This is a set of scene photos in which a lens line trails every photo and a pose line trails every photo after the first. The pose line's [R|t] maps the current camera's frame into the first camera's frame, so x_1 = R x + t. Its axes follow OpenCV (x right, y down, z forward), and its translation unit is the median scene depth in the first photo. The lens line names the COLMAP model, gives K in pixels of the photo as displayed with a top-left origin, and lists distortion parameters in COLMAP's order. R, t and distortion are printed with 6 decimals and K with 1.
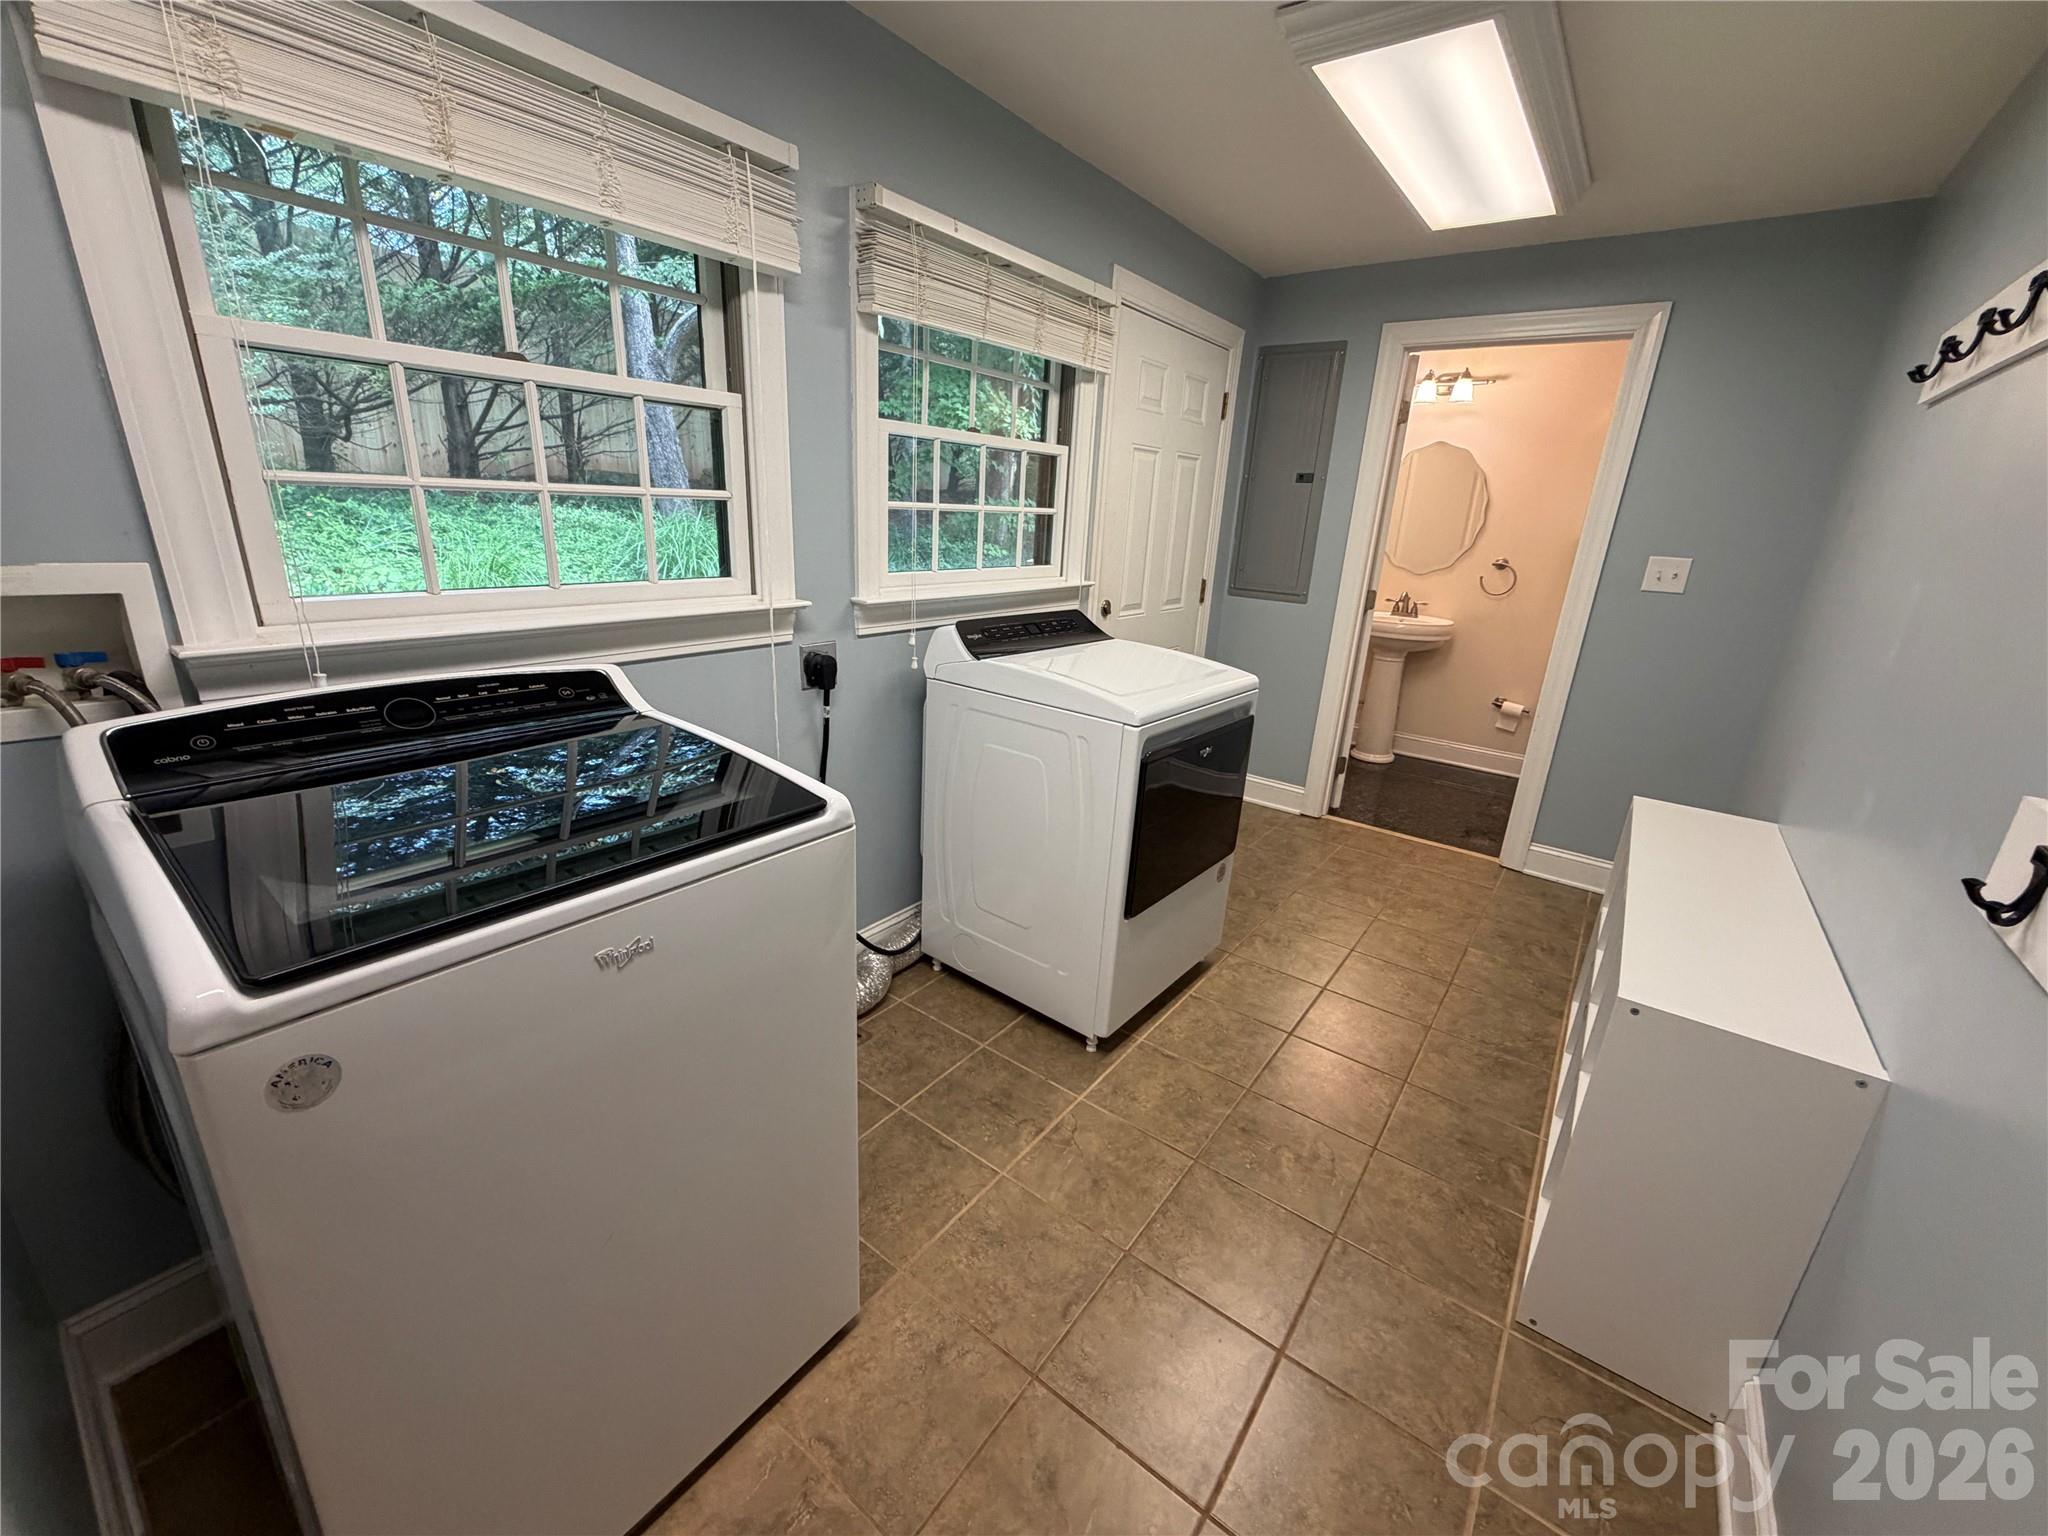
lens RADIAL K [[816.9, 0, 1016.5], [0, 816.9, 770.4], [0, 0, 1]] dist [-0.001976, 0.000781]
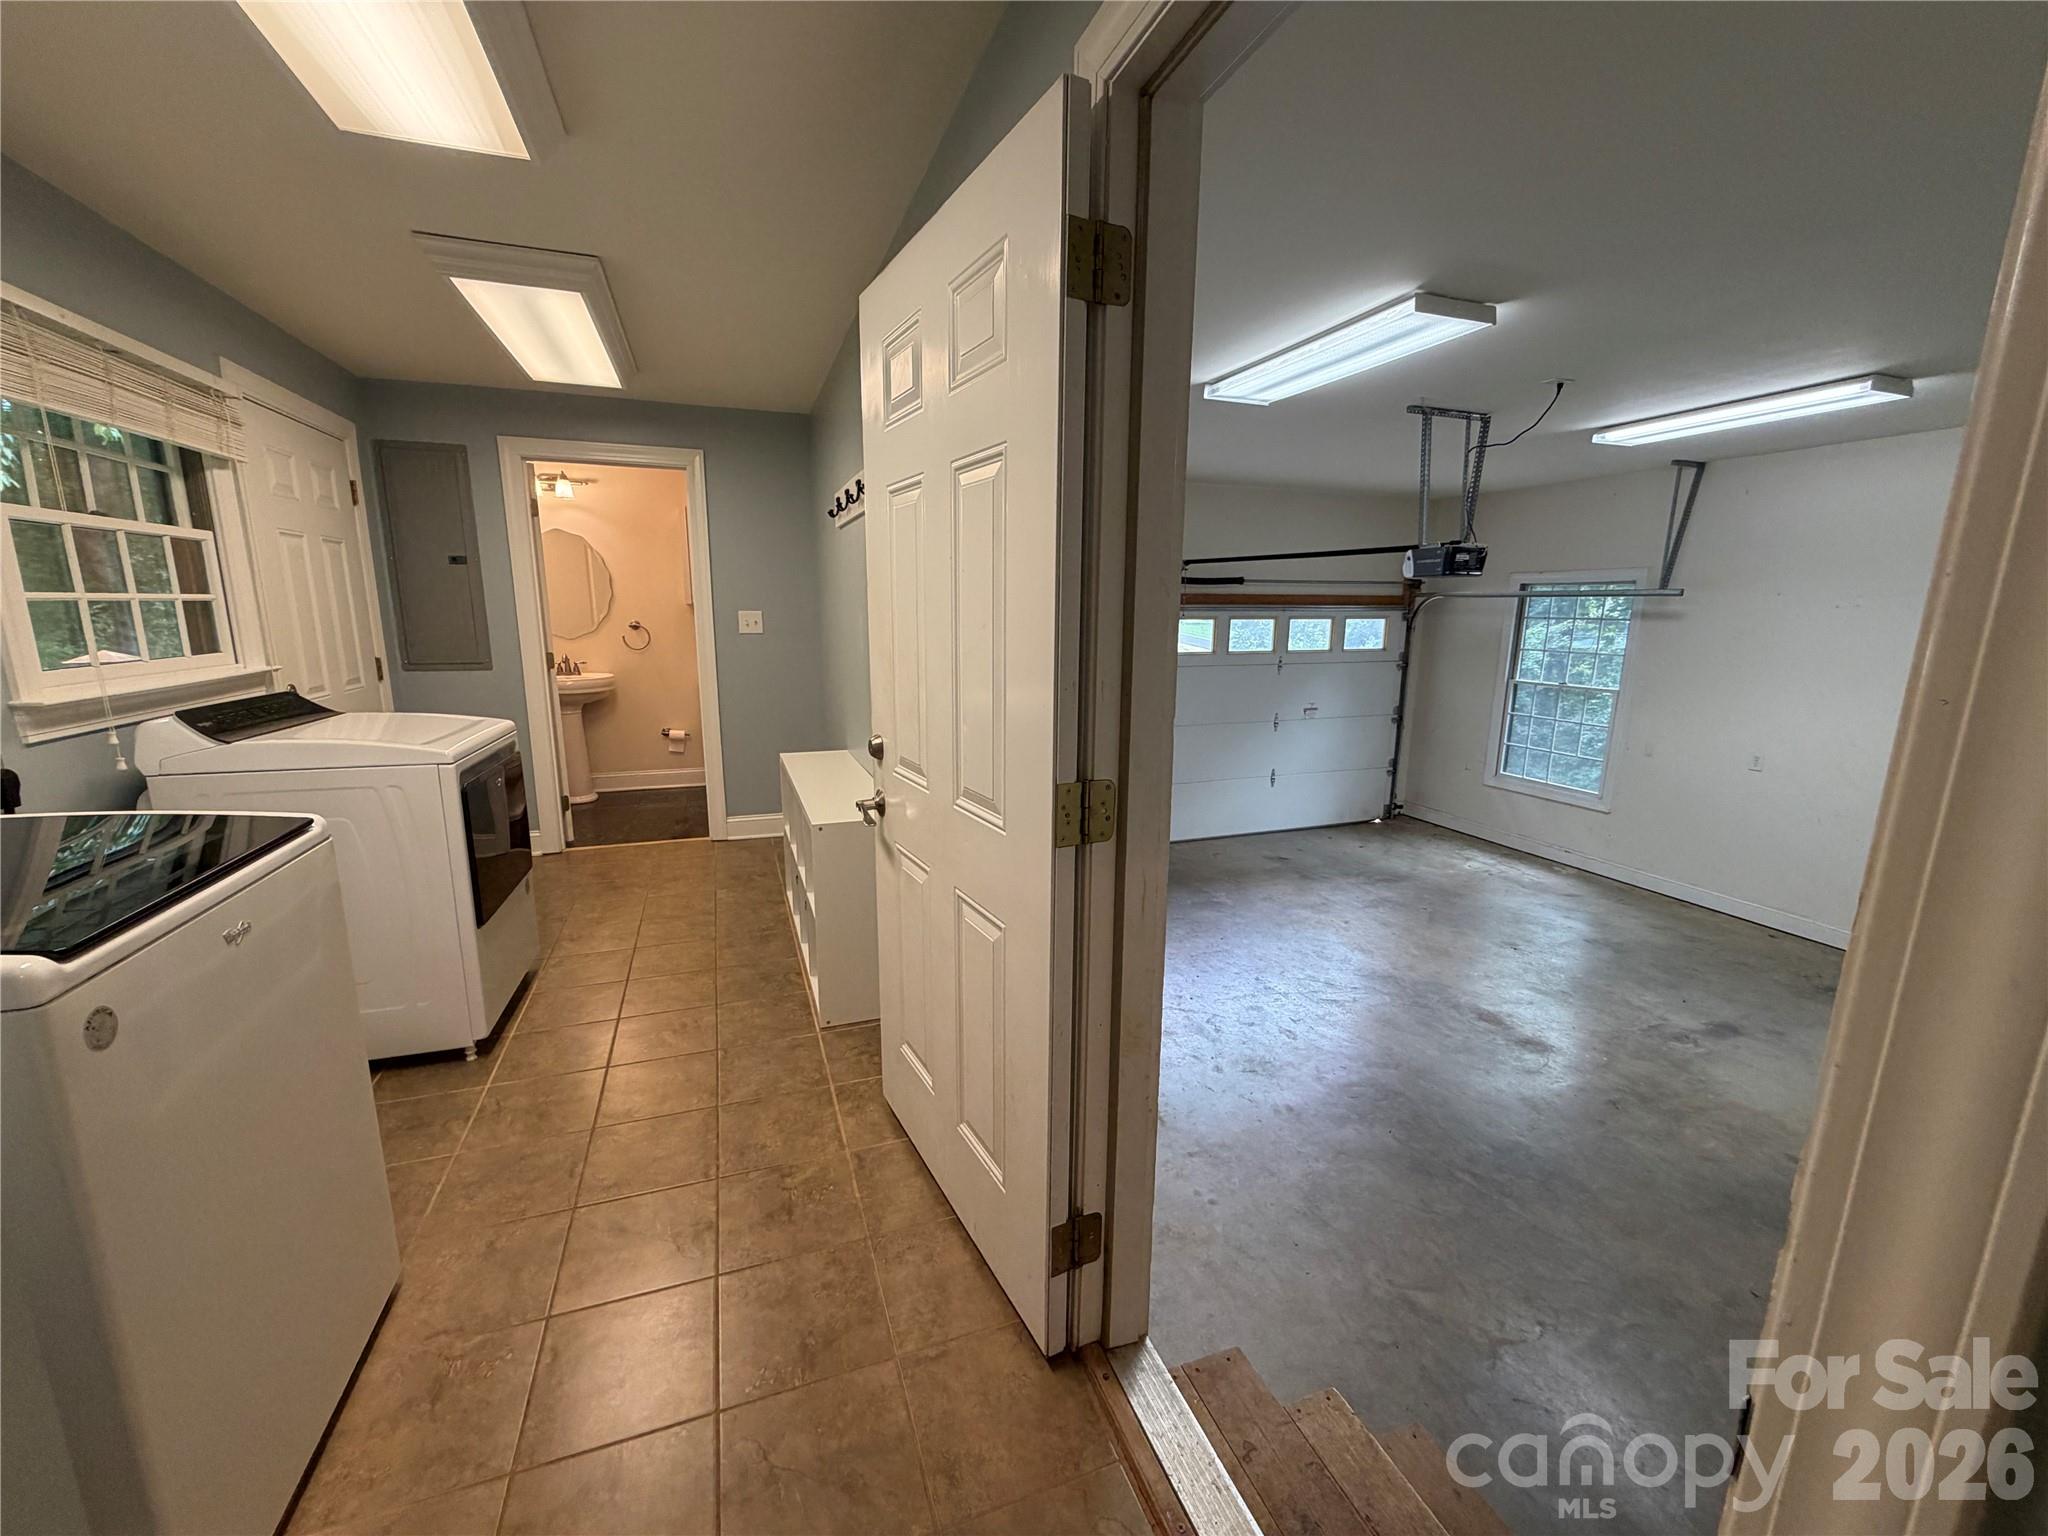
lens RADIAL K [[816.9, 0, 1018.6], [0, 816.9, 769.0], [0, 0, 1]] dist [-0.001976, 0.000781]
pose [[0.542720, -0.208588, 0.813601, -0.263361], [0.276704, 0.958999, 0.061287, 0.077621], [-0.793026, 0.191865, 0.578185, -0.259901]]
